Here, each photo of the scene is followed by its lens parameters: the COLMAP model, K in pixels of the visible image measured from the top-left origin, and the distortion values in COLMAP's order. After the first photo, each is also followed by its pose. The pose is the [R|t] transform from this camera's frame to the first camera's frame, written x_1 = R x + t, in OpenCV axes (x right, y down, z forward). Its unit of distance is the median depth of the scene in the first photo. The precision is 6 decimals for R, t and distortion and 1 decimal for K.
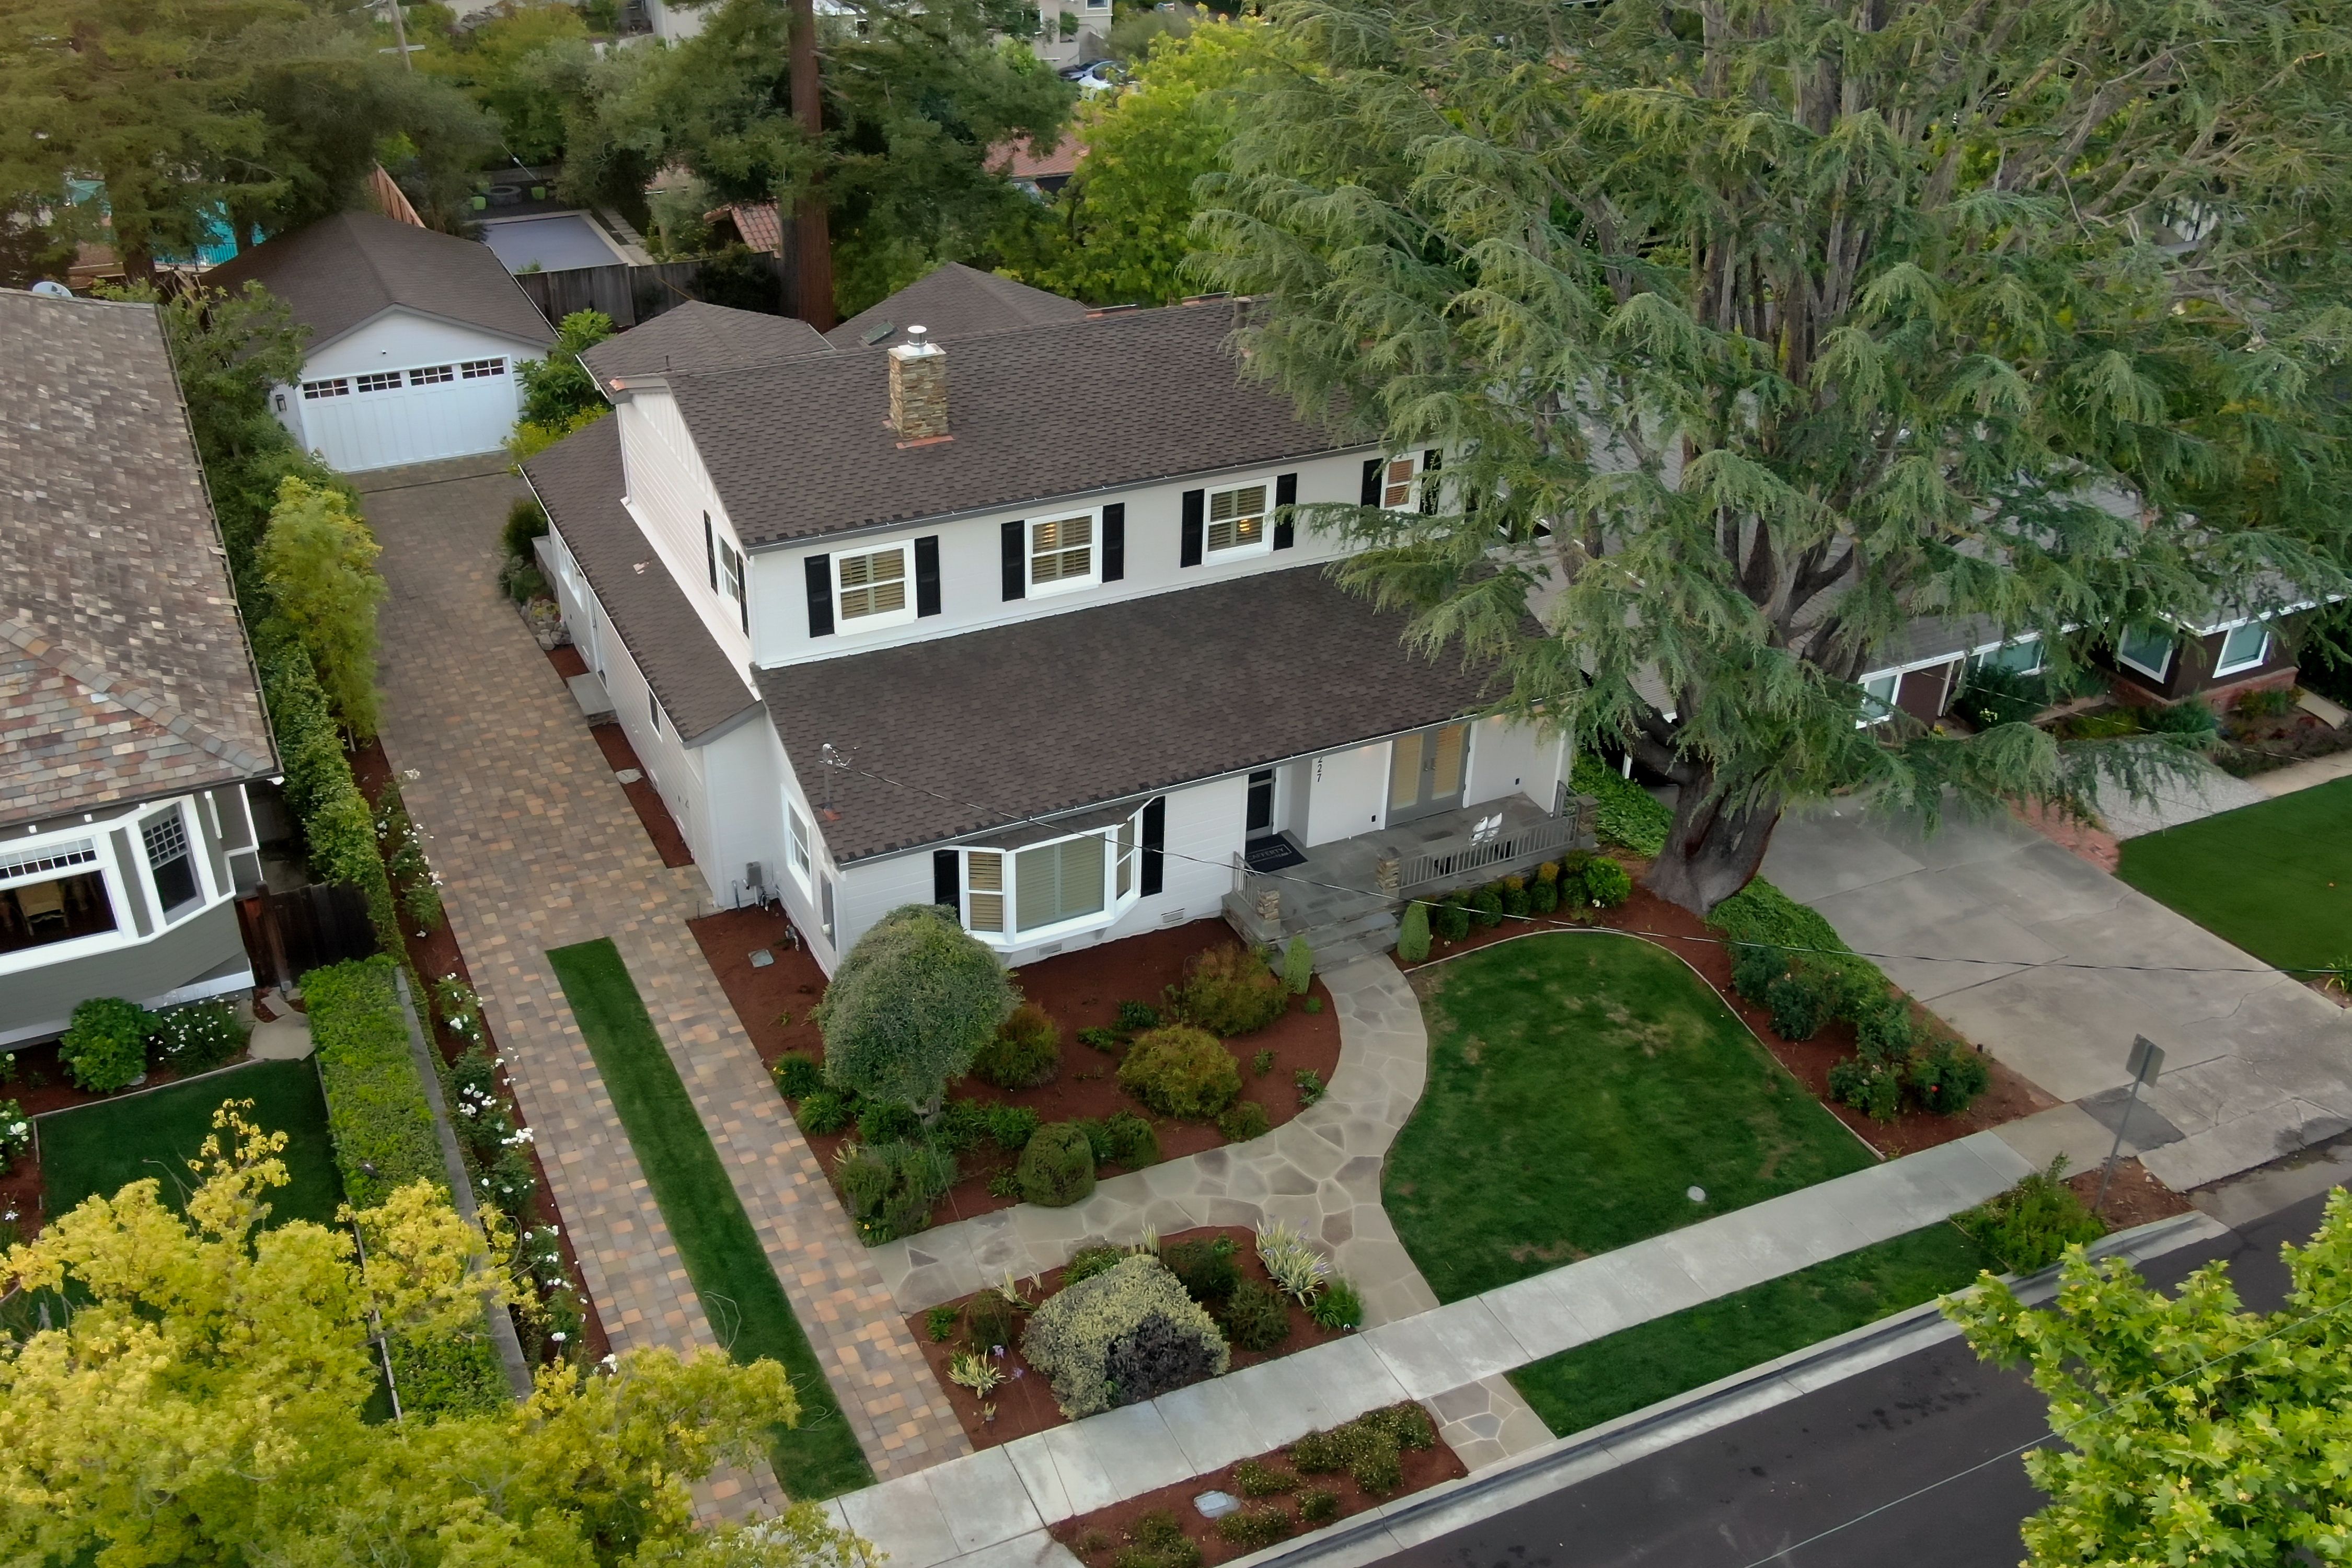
lens RADIAL K [[2146.1, 0, 1176.0], [0, 2146.1, 784.0], [0, 0, 1]] dist [-0.013096, -0.017655]
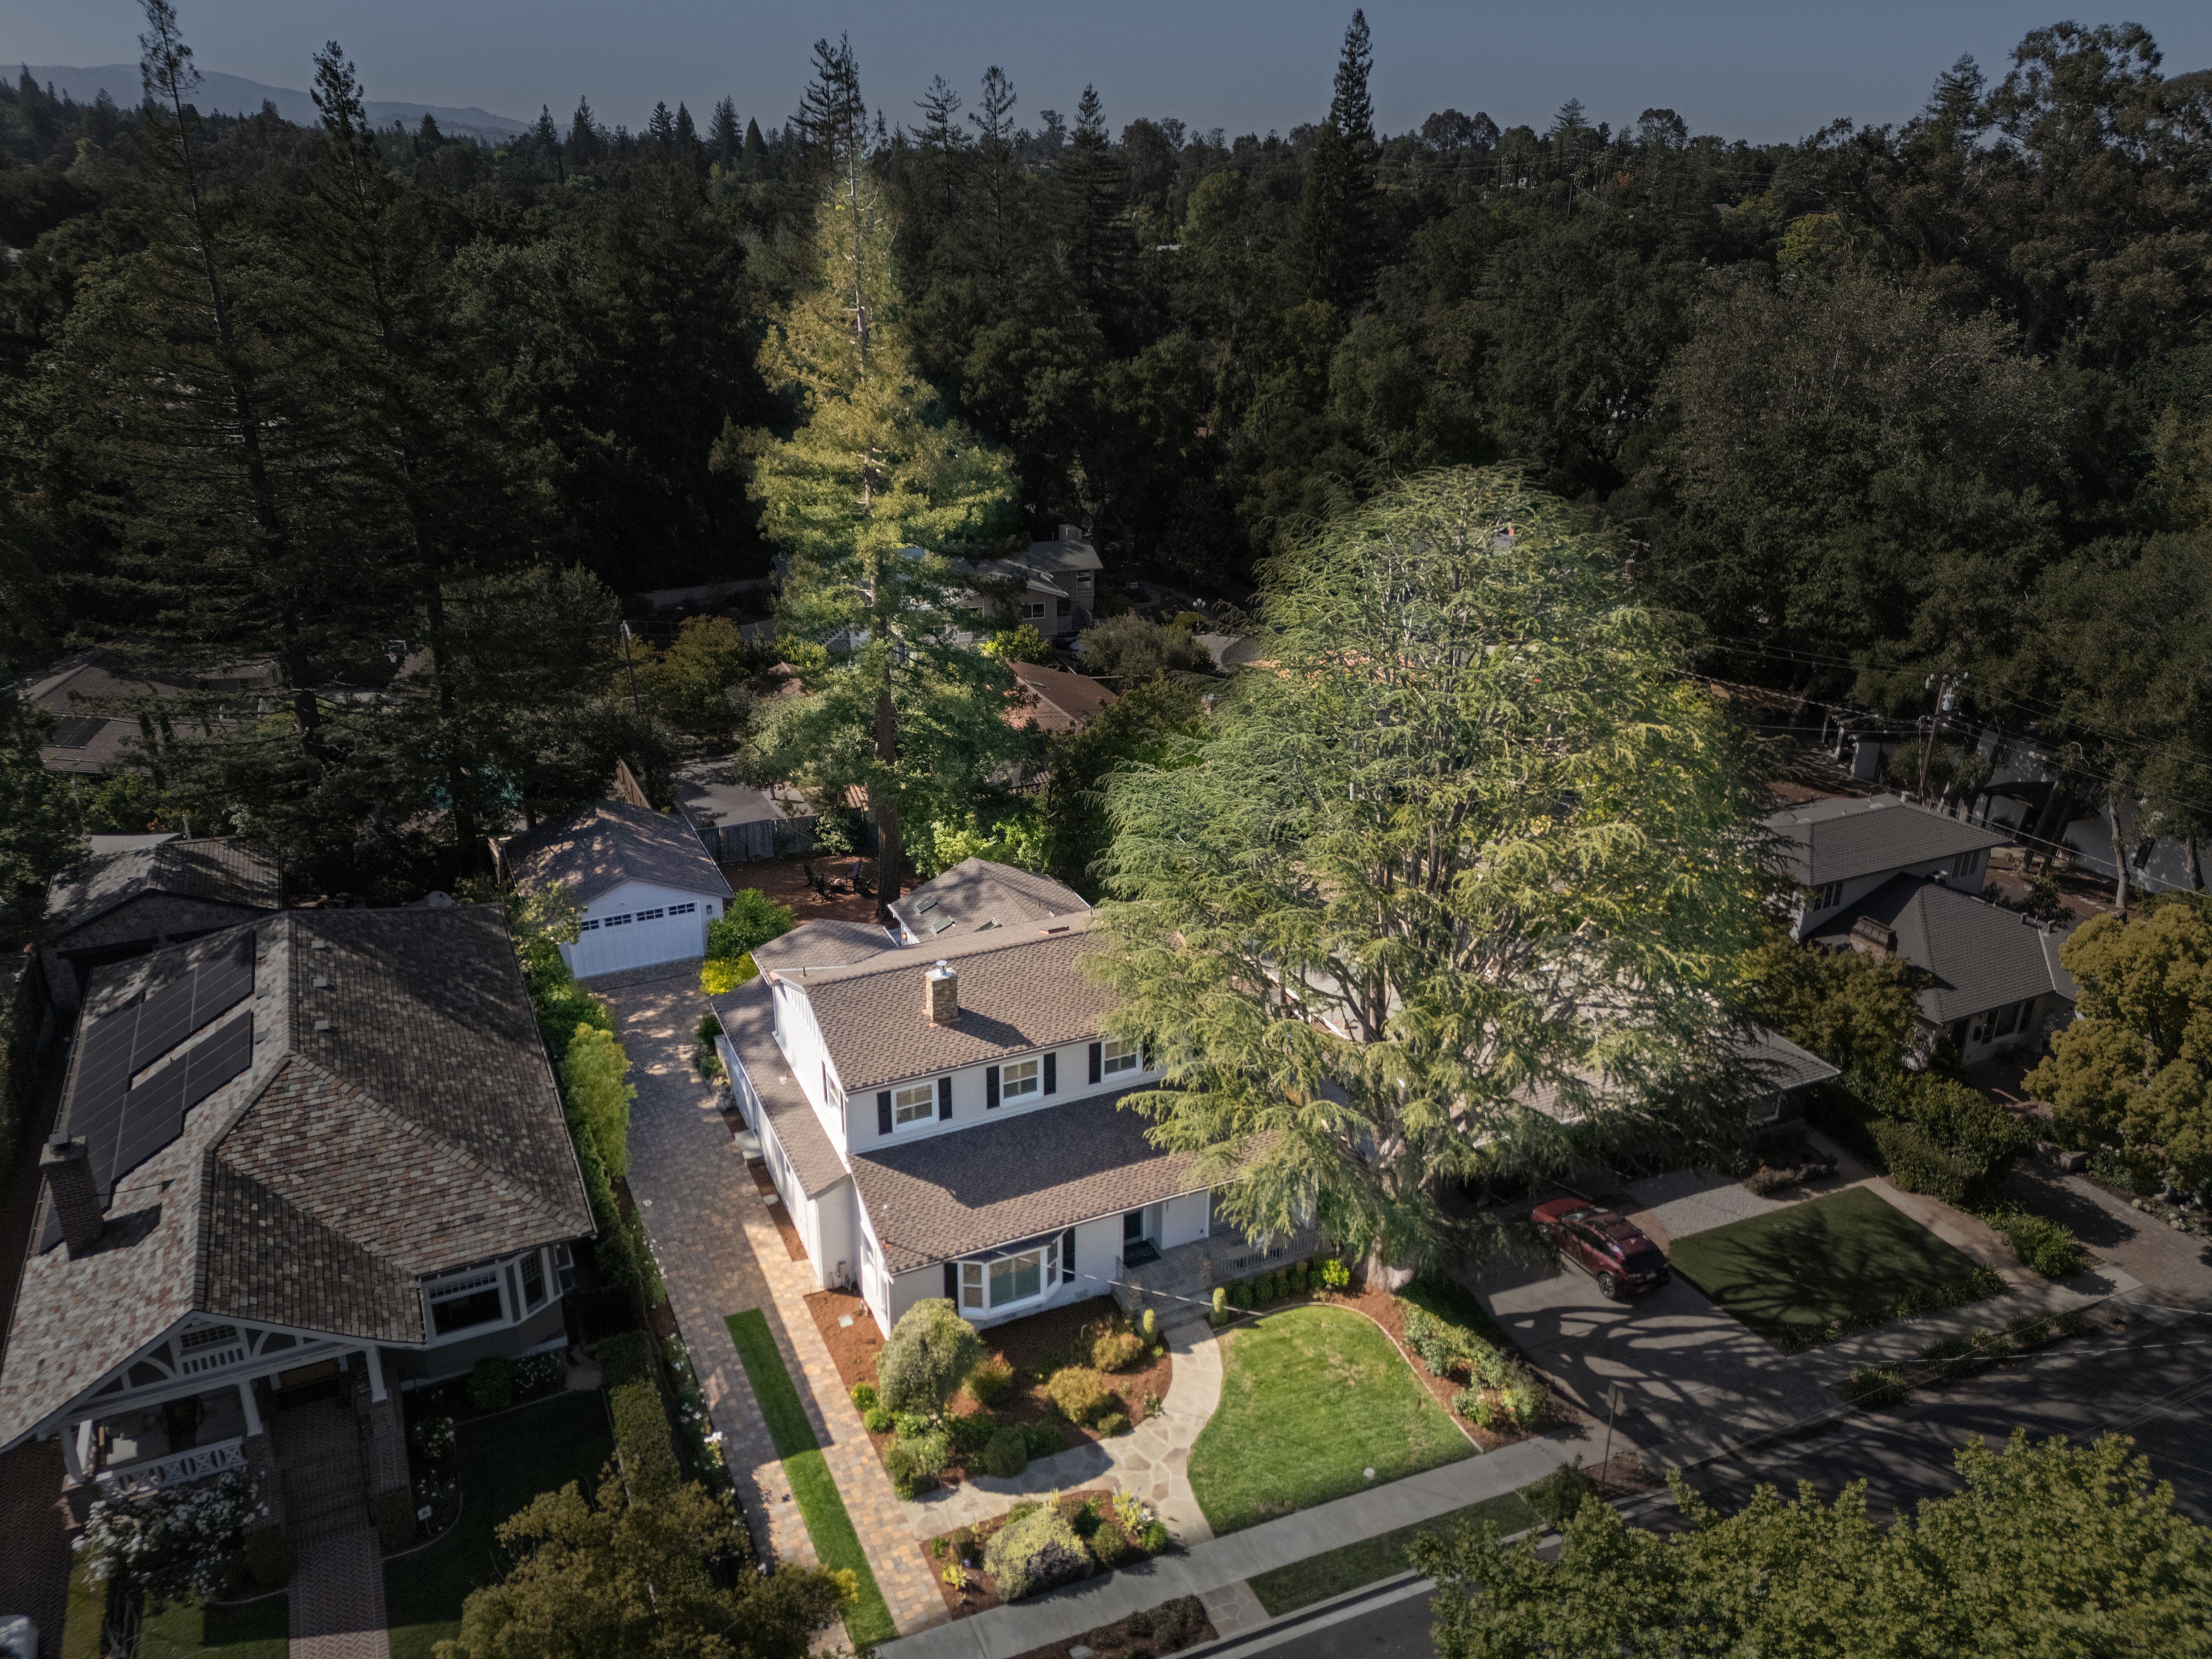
lens RADIAL K [[1686.0, 0, 1106.2], [0, 1686.0, 786.4], [0, 0, 1]] dist [0.068335, -0.049859]
pose [[0.999276, -0.006413, -0.037493, 0.083103], [-0.000110, 0.985191, -0.171462, -0.124650], [0.038037, 0.171342, 0.984477, -0.487595]]
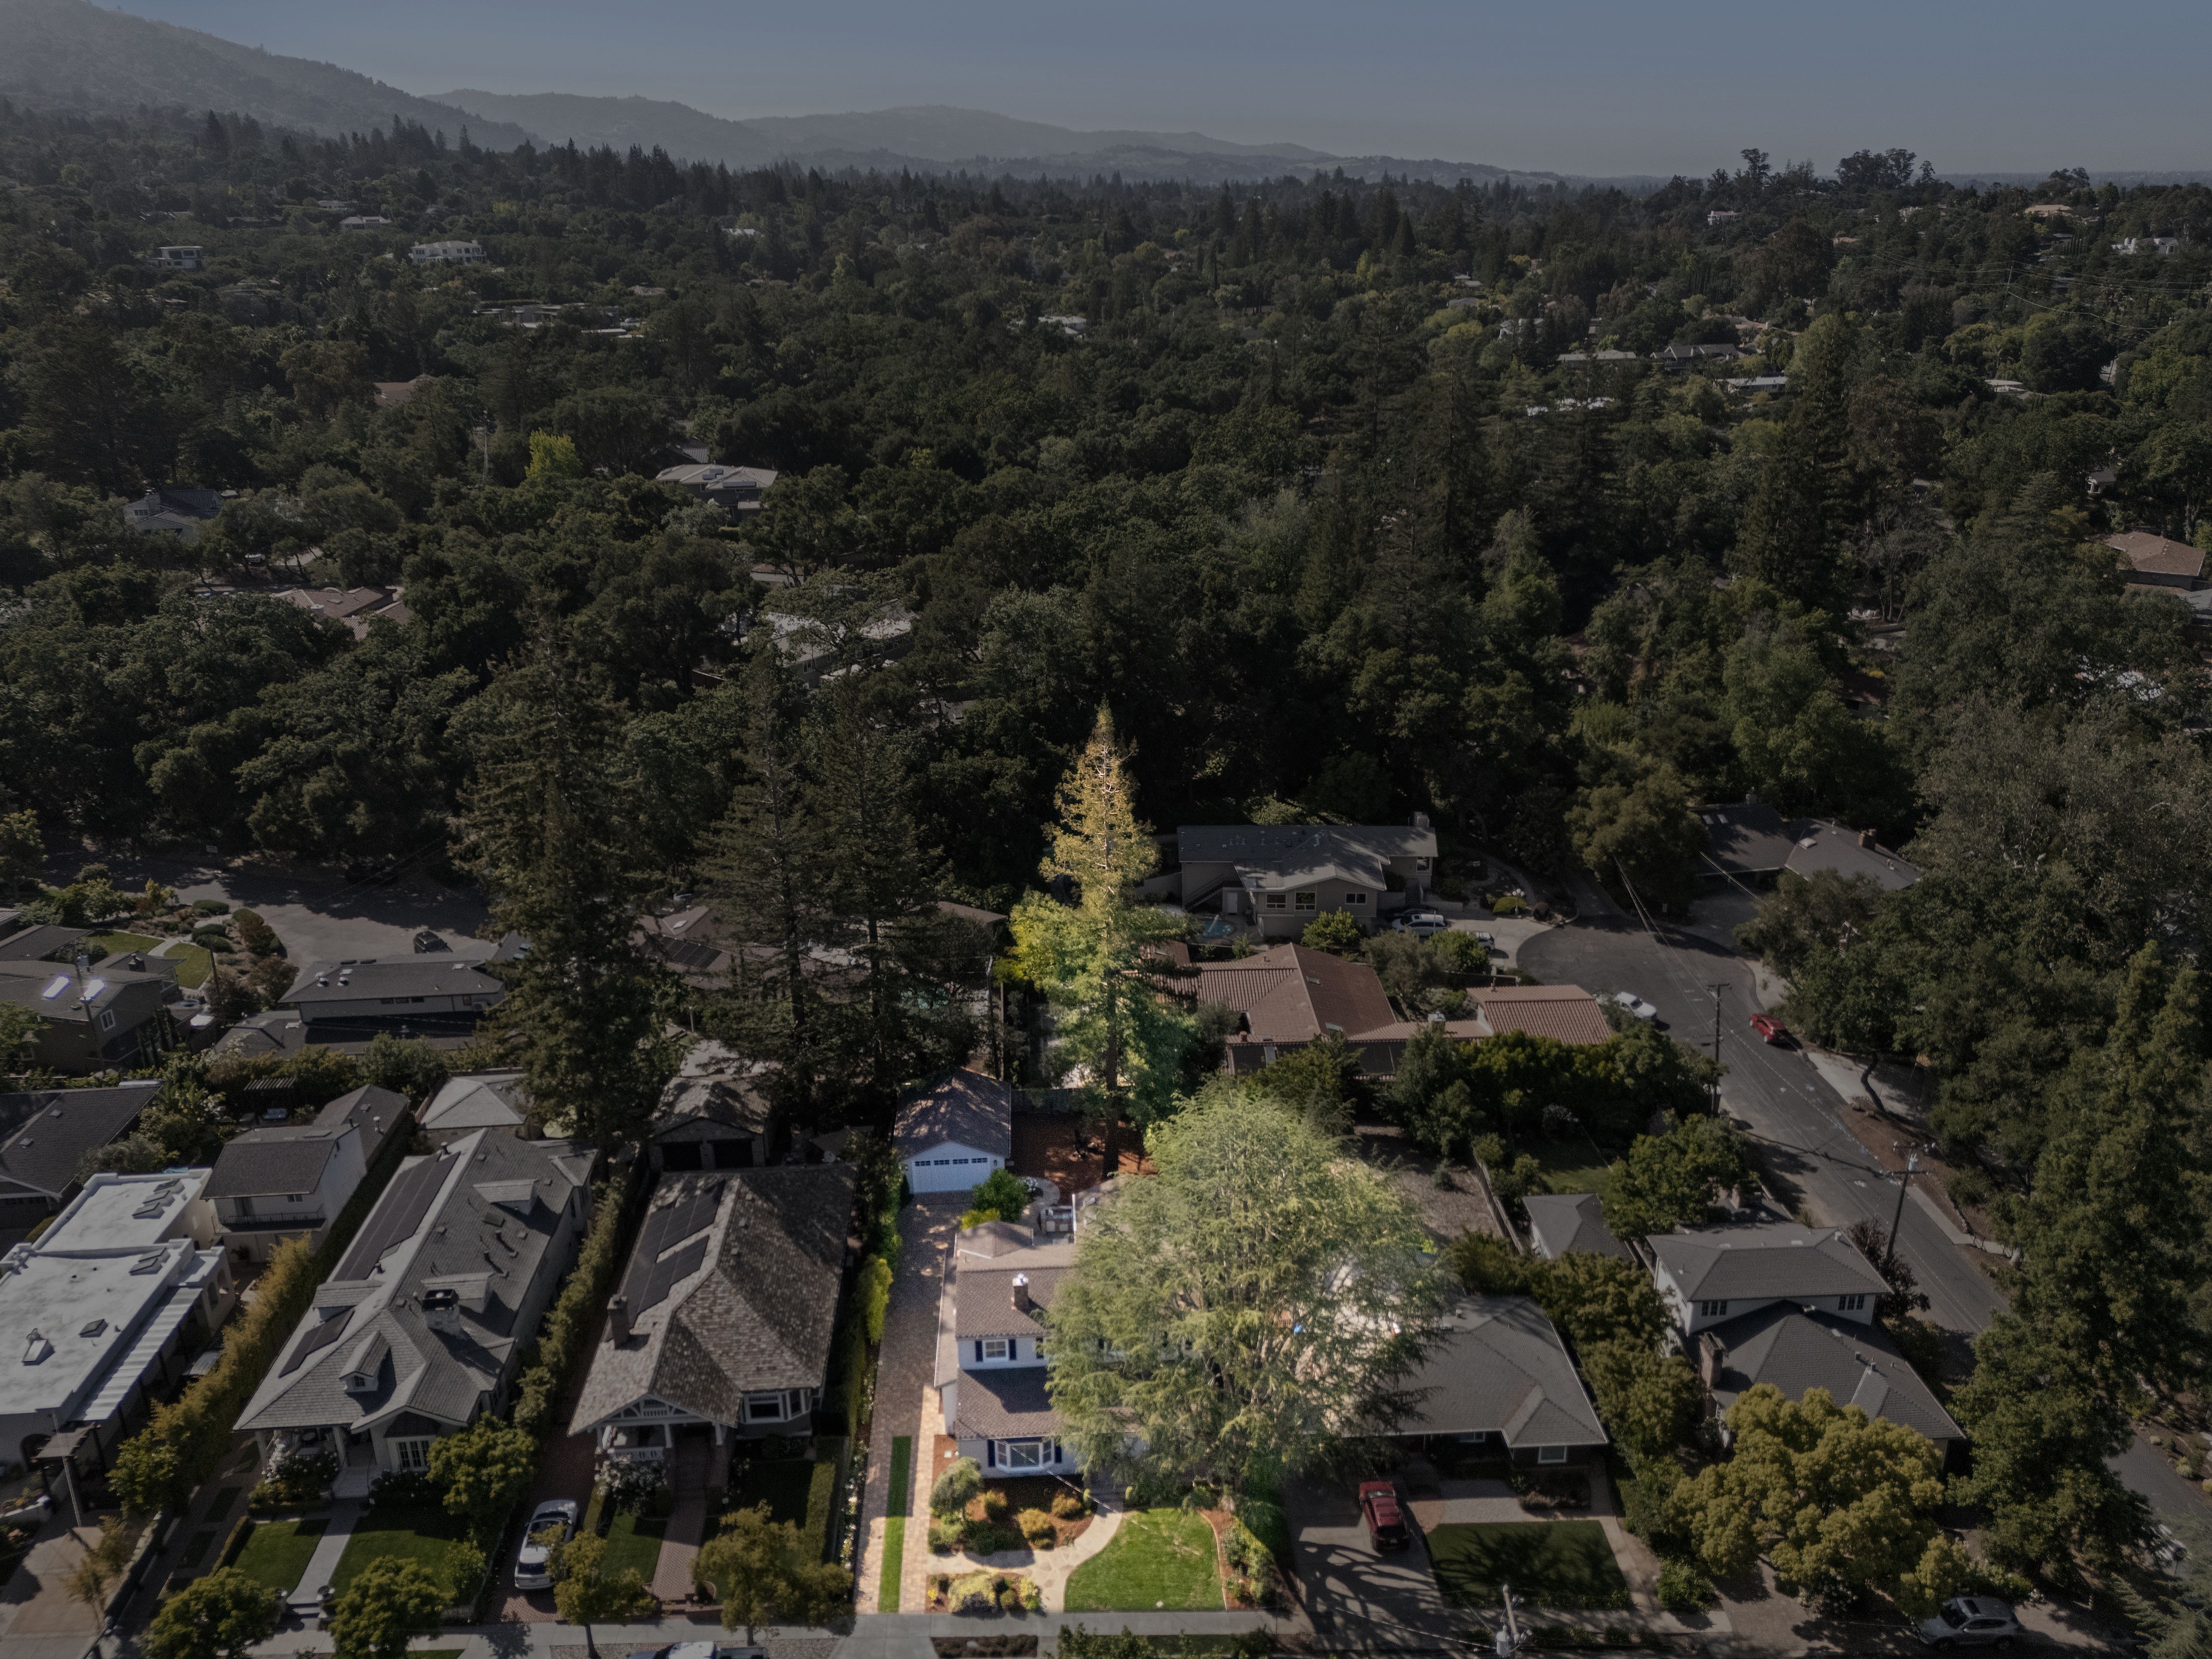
lens RADIAL K [[1686.0, 0, 1106.2], [0, 1686.0, 786.4], [0, 0, 1]] dist [0.068335, -0.049859]
pose [[0.919468, 0.104218, -0.379099, 1.069665], [-0.177563, 0.970365, -0.163899, -0.616182], [0.350784, 0.218014, 0.910725, -1.807254]]
